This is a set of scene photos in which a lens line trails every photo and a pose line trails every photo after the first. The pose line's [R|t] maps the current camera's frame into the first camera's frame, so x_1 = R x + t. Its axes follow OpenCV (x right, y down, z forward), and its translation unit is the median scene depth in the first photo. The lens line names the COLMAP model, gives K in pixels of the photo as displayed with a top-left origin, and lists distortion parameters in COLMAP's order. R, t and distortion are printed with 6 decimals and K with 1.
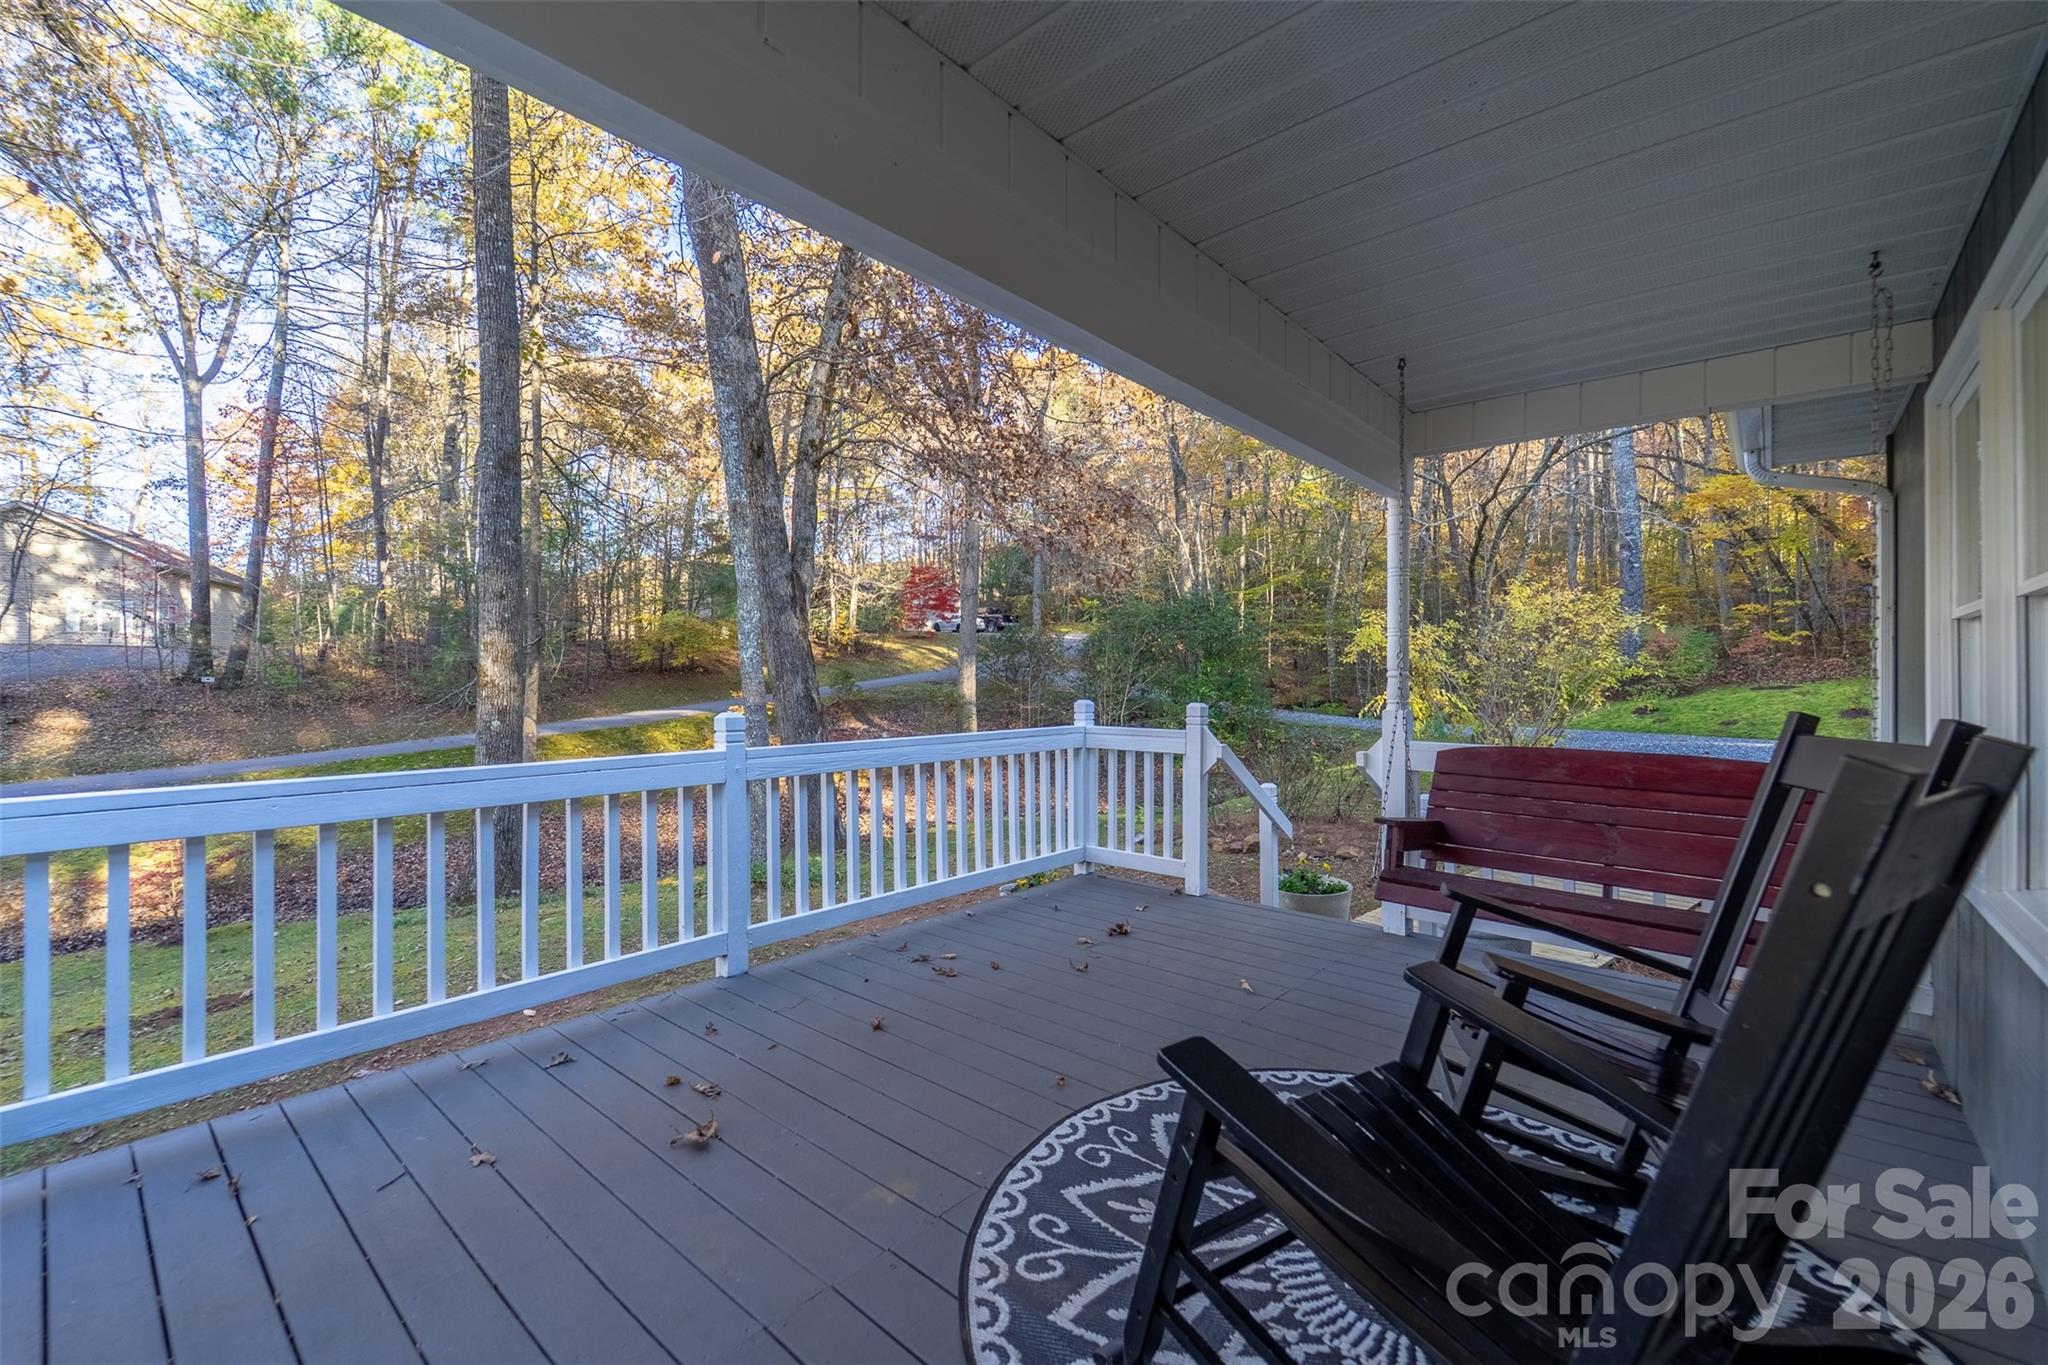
lens RADIAL K [[842.2, 0, 1030.0], [0, 842.2, 683.7], [0, 0, 1]] dist [-0.000633, -0.000850]
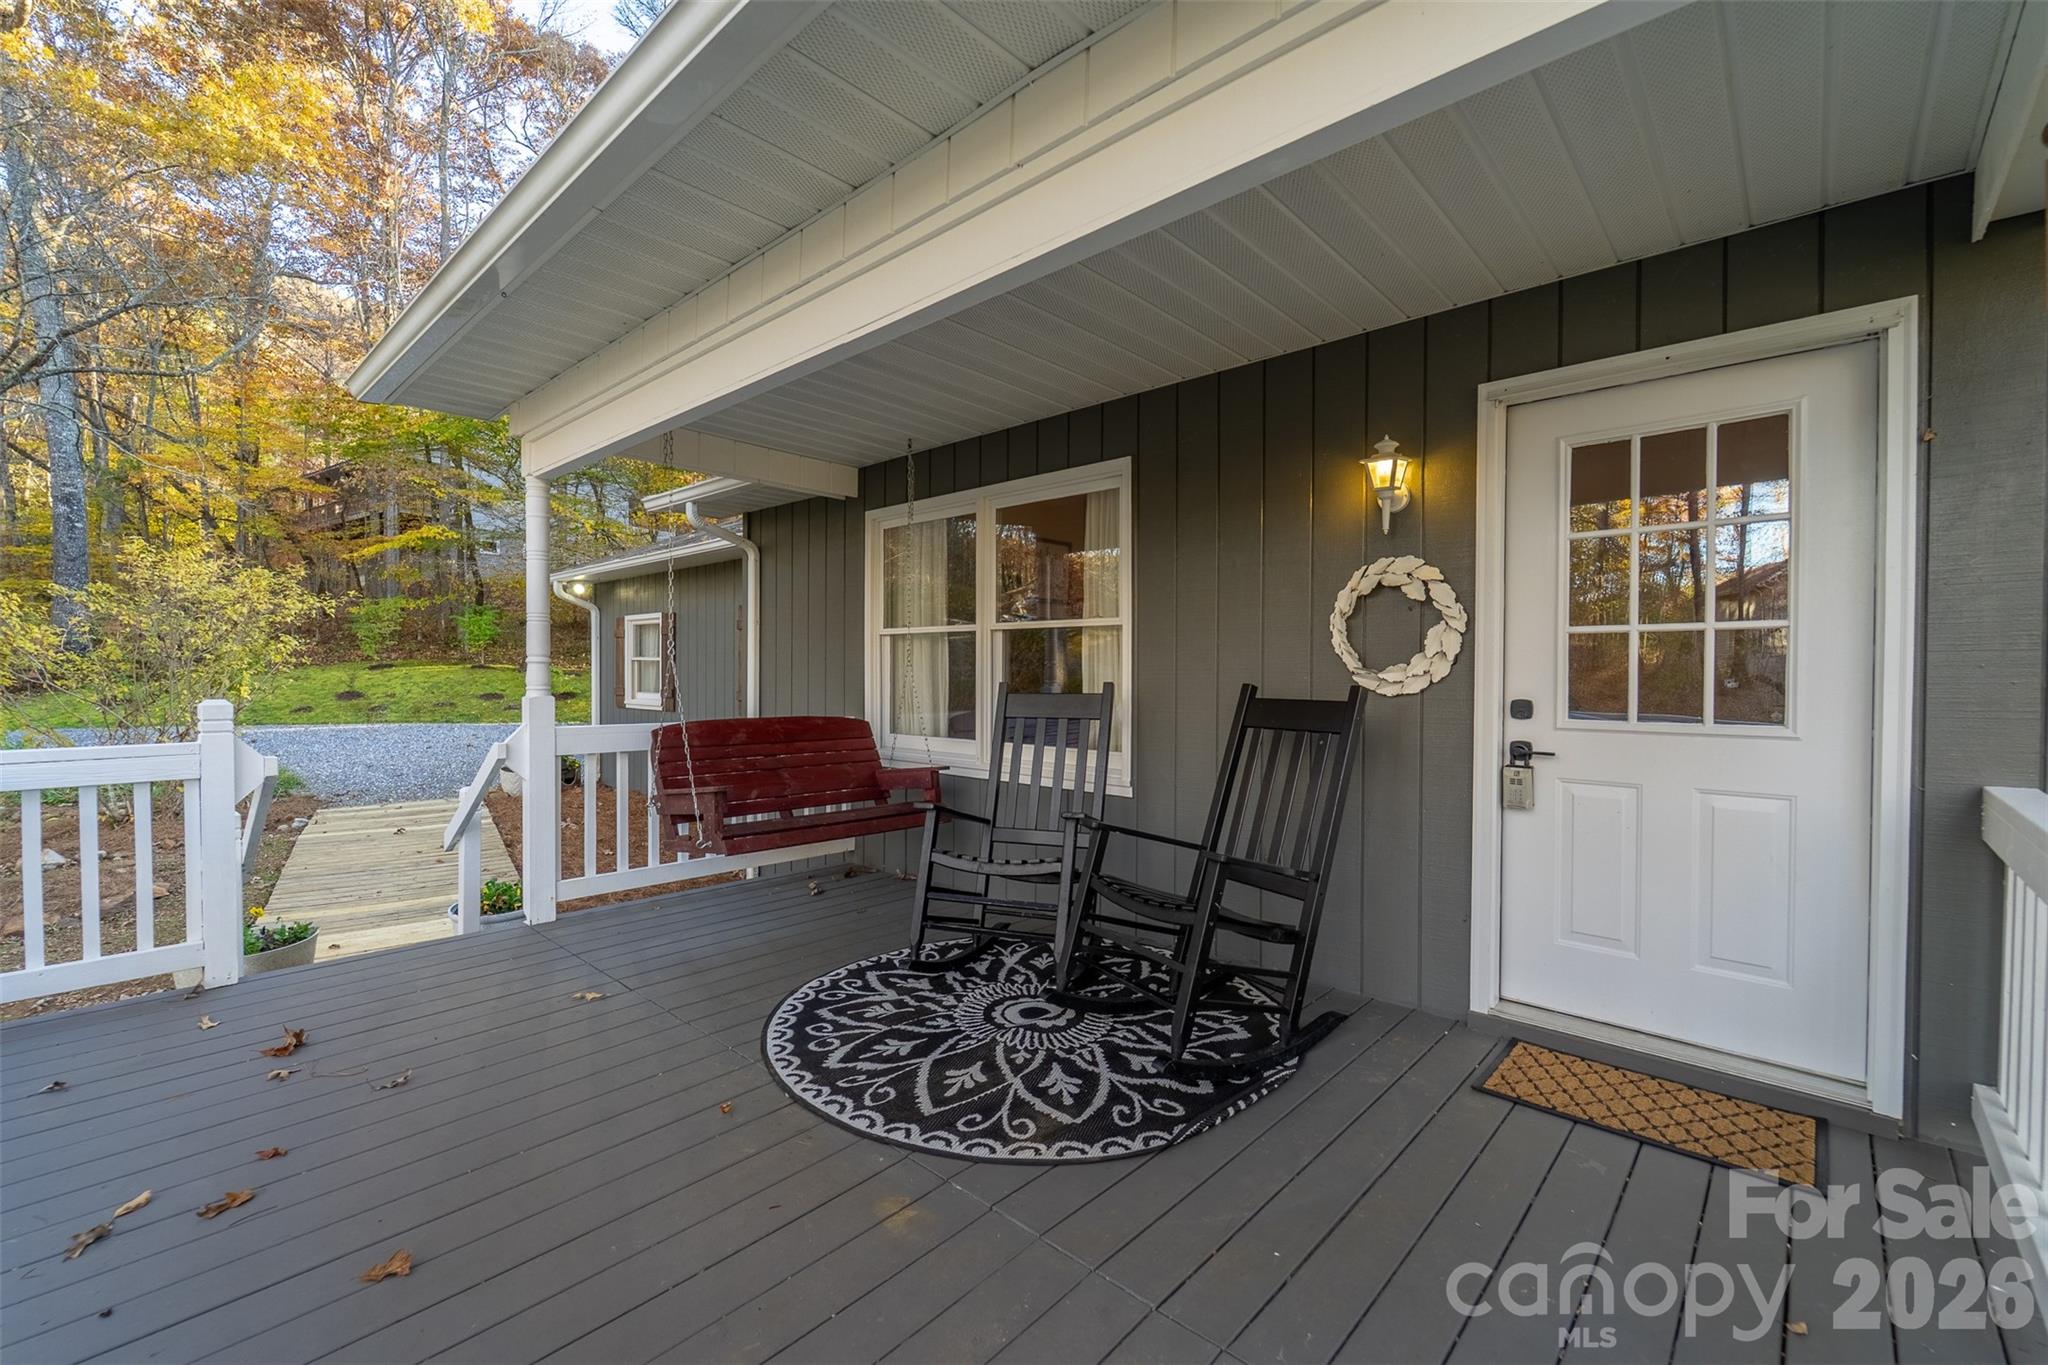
lens RADIAL K [[842.2, 0, 1017.7], [0, 842.2, 687.9], [0, 0, 1]] dist [-0.000633, -0.000850]
pose [[0.030573, -0.022450, 0.999280, -0.989834], [0.002802, 0.999746, 0.022374, 0.001844], [-0.999529, 0.002116, 0.030628, 0.770780]]
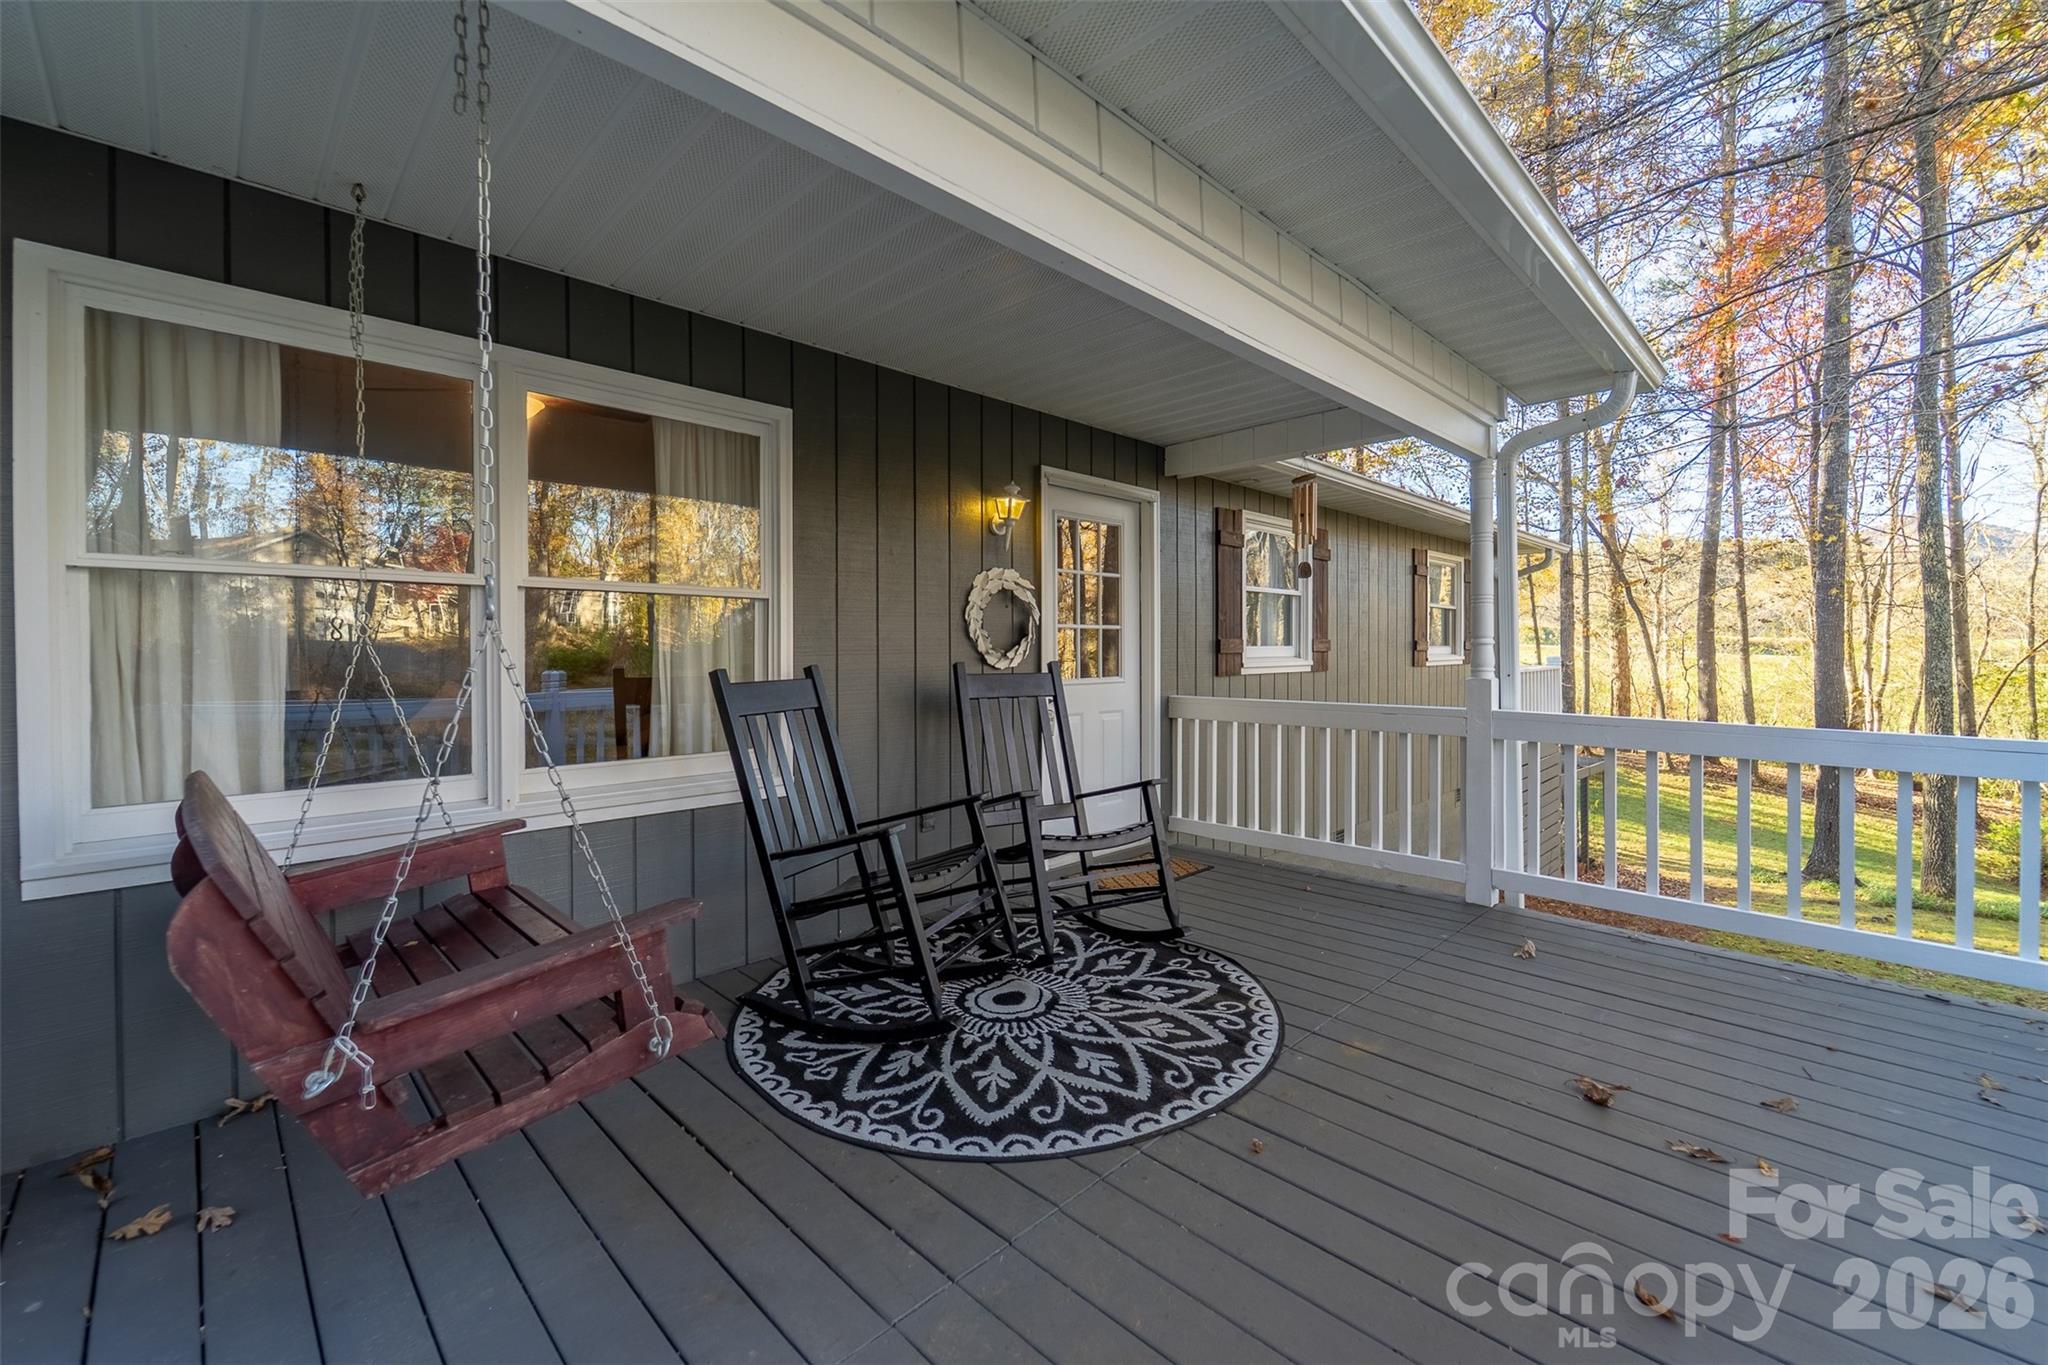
lens RADIAL K [[842.2, 0, 1046.5], [0, 842.2, 644.2], [0, 0, 1]] dist [-0.000633, -0.000850]
pose [[-0.998601, -0.003281, 0.052773, 0.227488], [-0.003256, 0.999995, 0.000564, -0.008230], [-0.052774, 0.000391, -0.998606, 2.118042]]
